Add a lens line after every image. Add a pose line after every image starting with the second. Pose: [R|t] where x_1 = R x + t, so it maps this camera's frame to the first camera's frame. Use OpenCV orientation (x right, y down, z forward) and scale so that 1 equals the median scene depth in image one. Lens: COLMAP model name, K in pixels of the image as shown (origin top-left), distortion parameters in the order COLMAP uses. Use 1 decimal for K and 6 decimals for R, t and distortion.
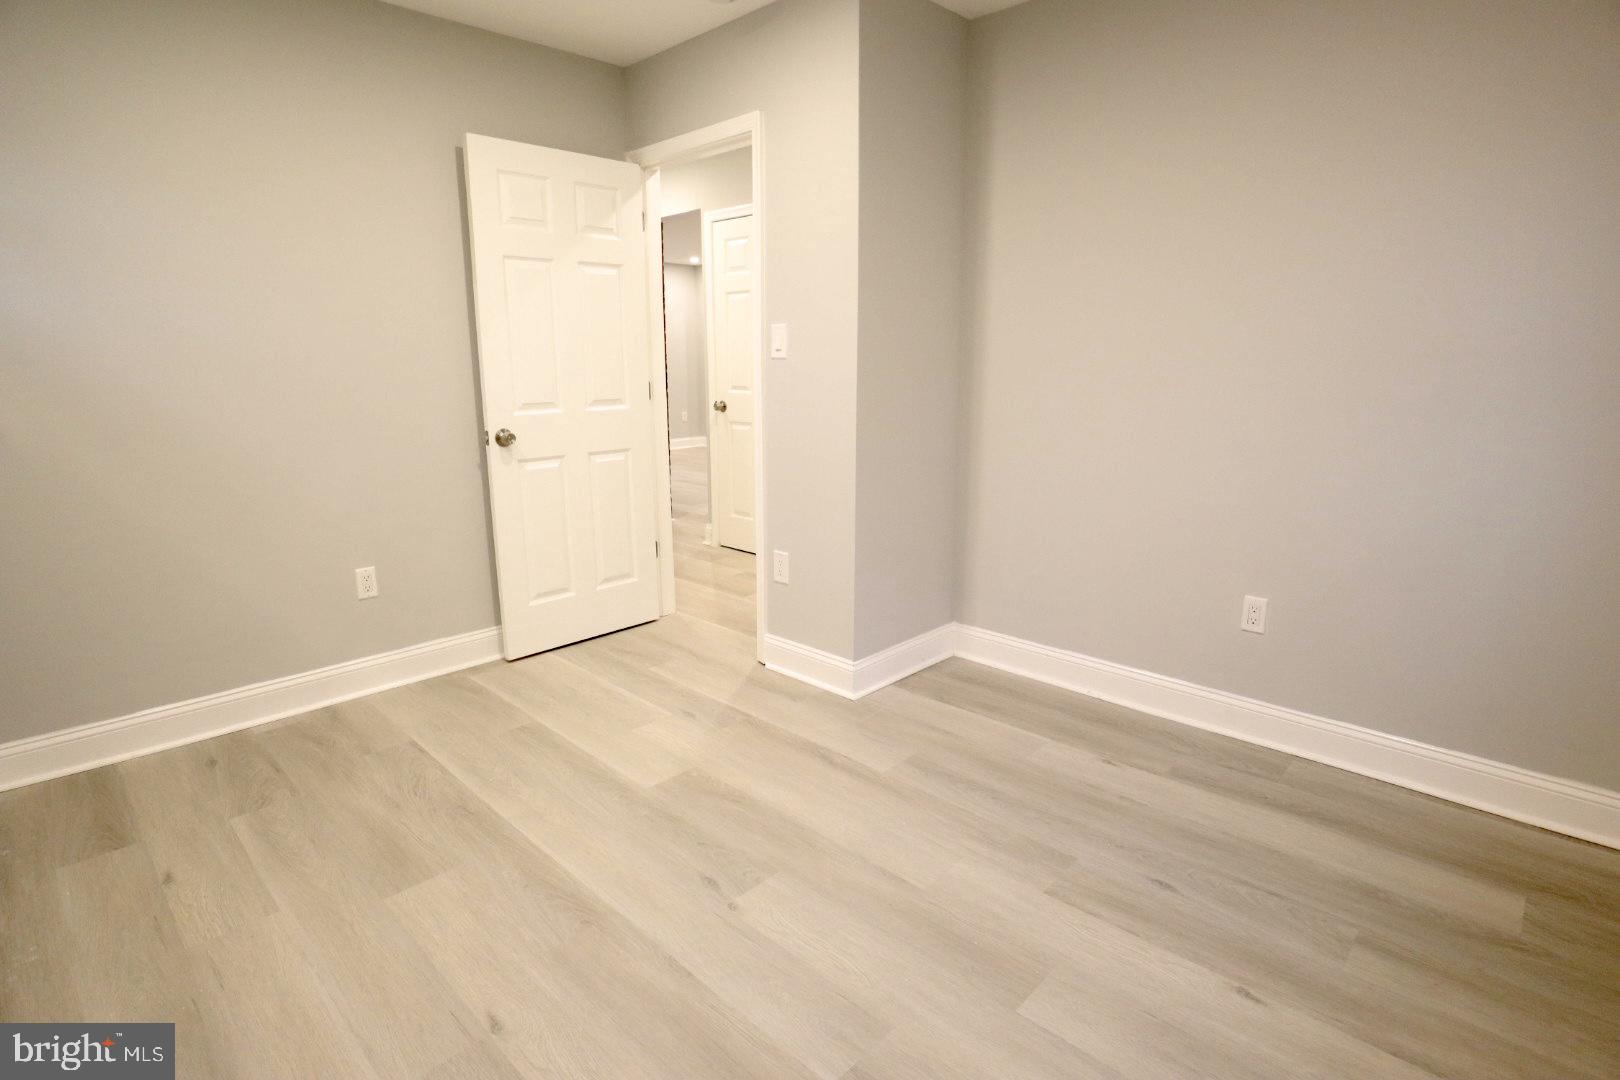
lens RADIAL K [[819.4, 0, 810.0], [0, 819.4, 540.0], [0, 0, 1]] dist [-0.047950, 0.015685]
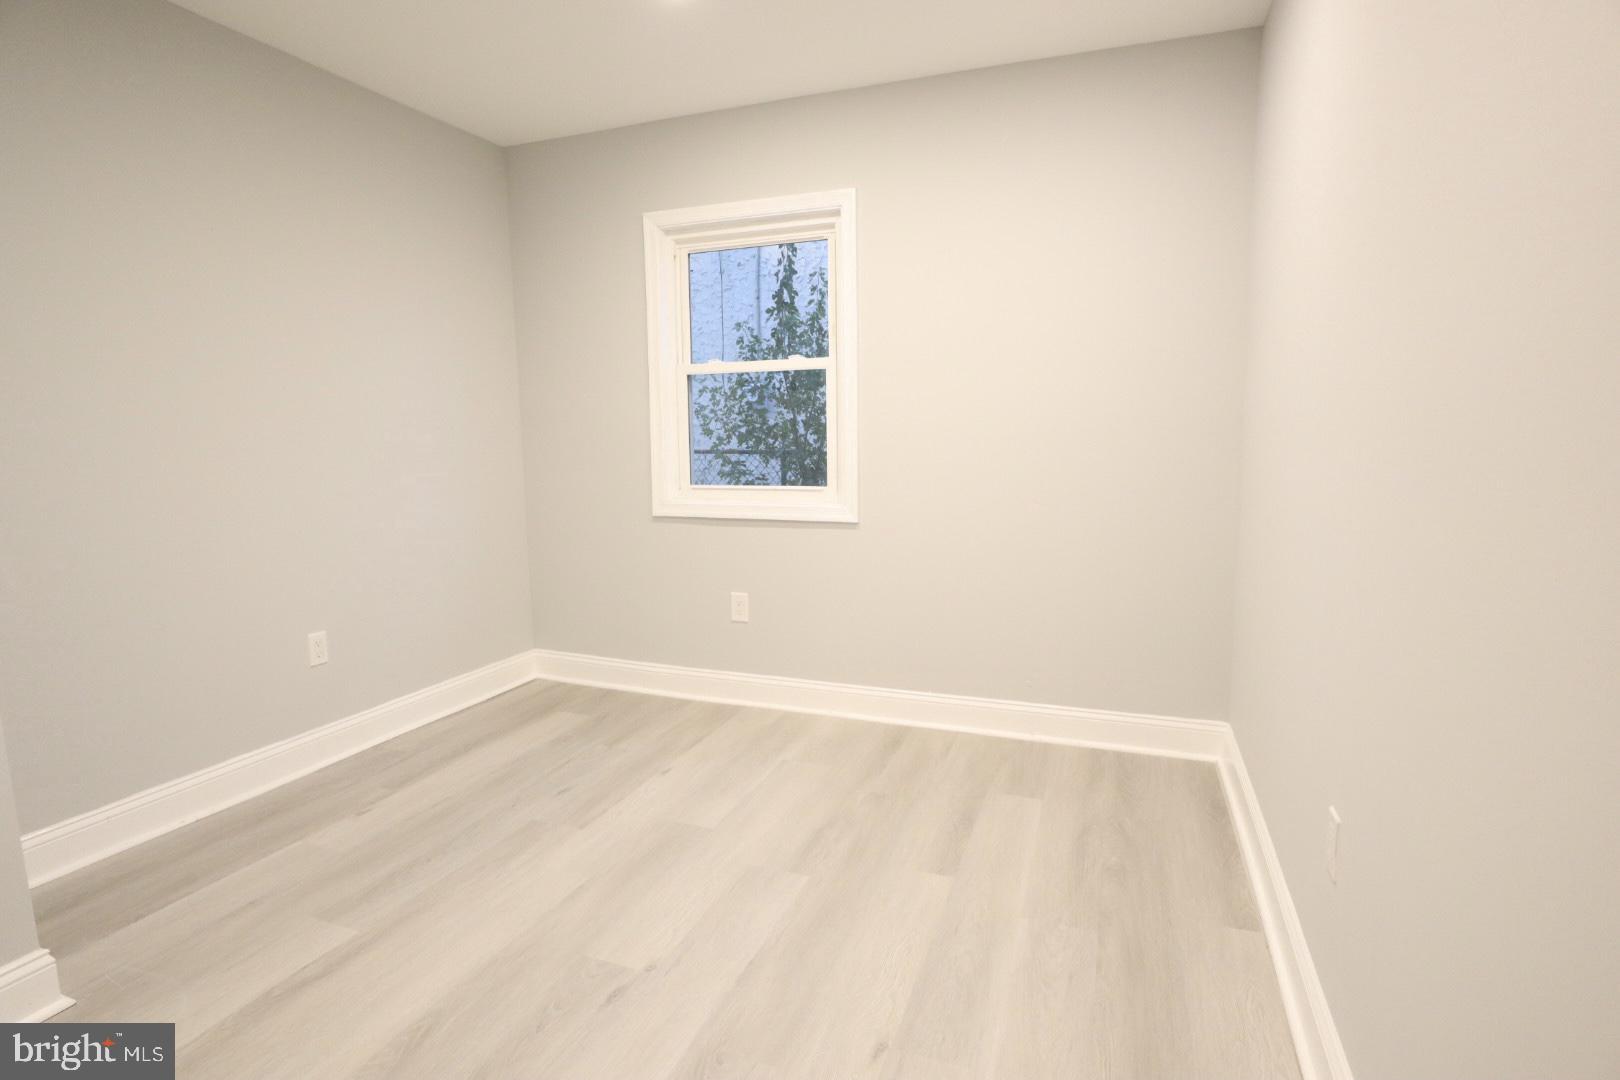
lens RADIAL K [[819.4, 0, 810.0], [0, 819.4, 540.0], [0, 0, 1]] dist [-0.047950, 0.015685]
pose [[-0.396378, -0.111130, 0.911337, -0.989782], [0.209589, 0.955482, 0.207672, -0.193941], [-0.893844, 0.273323, -0.355441, 1.033230]]
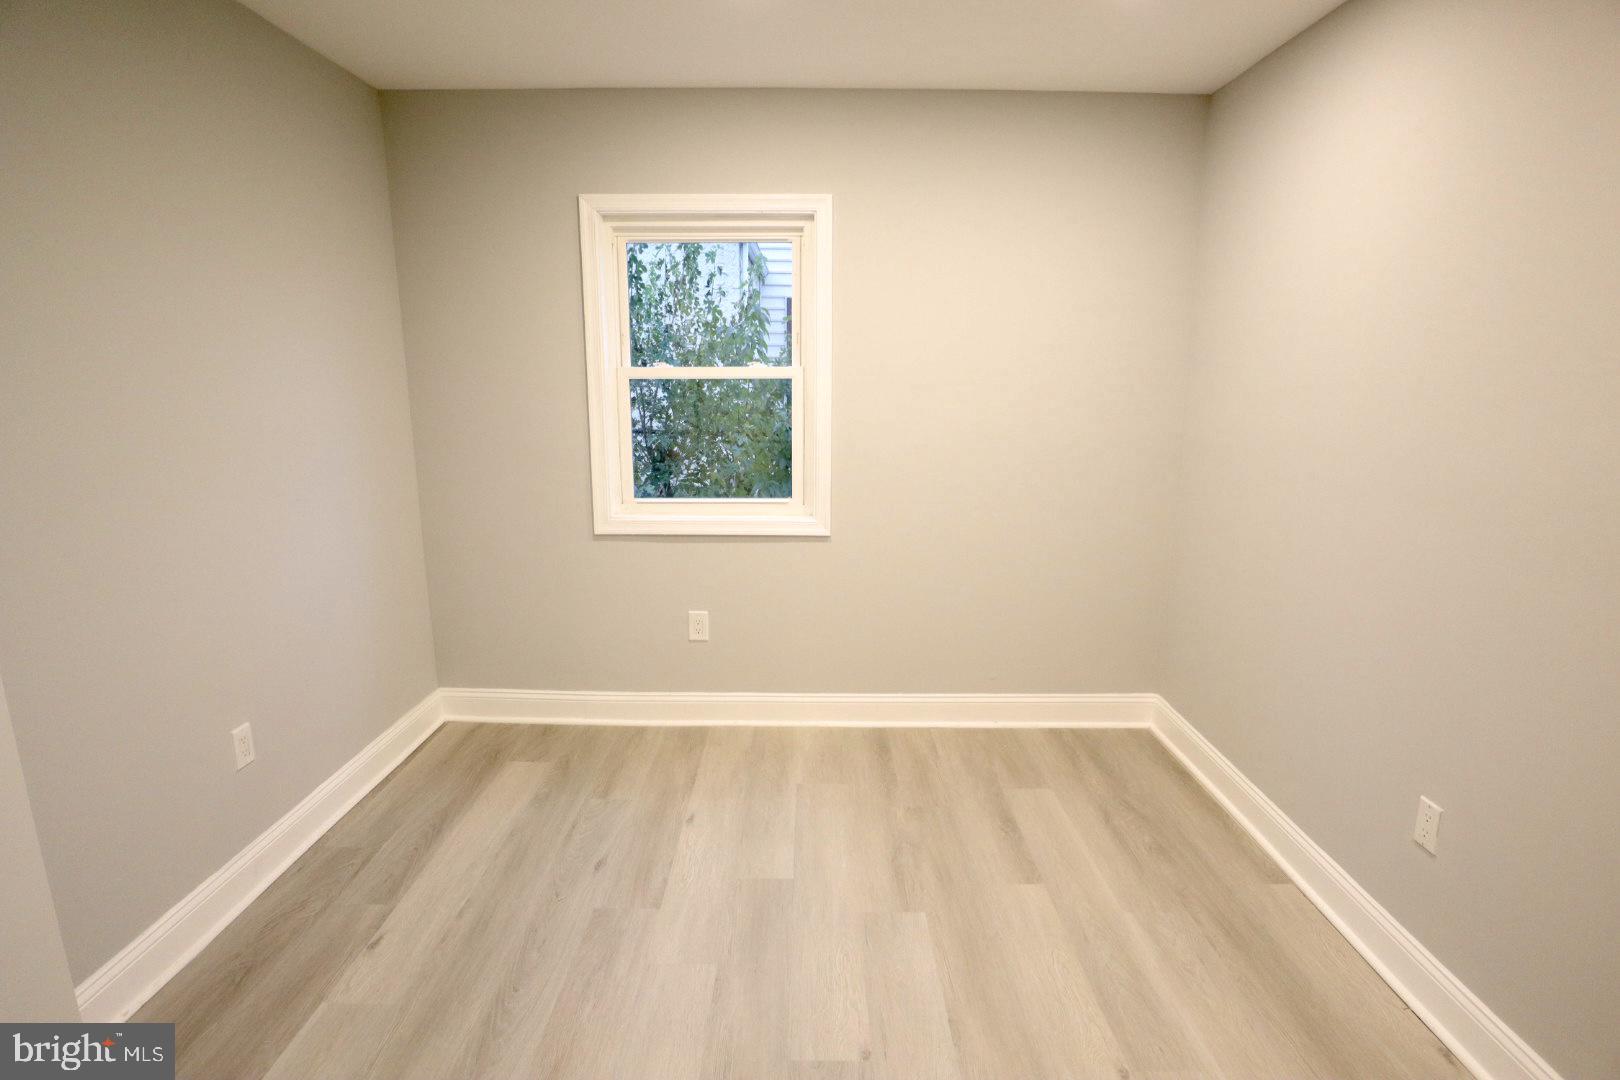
lens RADIAL K [[797.9, 0, 813.6], [0, 797.9, 542.3], [0, 0, 1]] dist [-0.041212, 0.000593]
pose [[-0.695590, -0.144700, 0.703716, -0.607754], [0.154570, 0.926427, 0.343279, -0.422935], [-0.701615, 0.347555, -0.622047, 1.401523]]
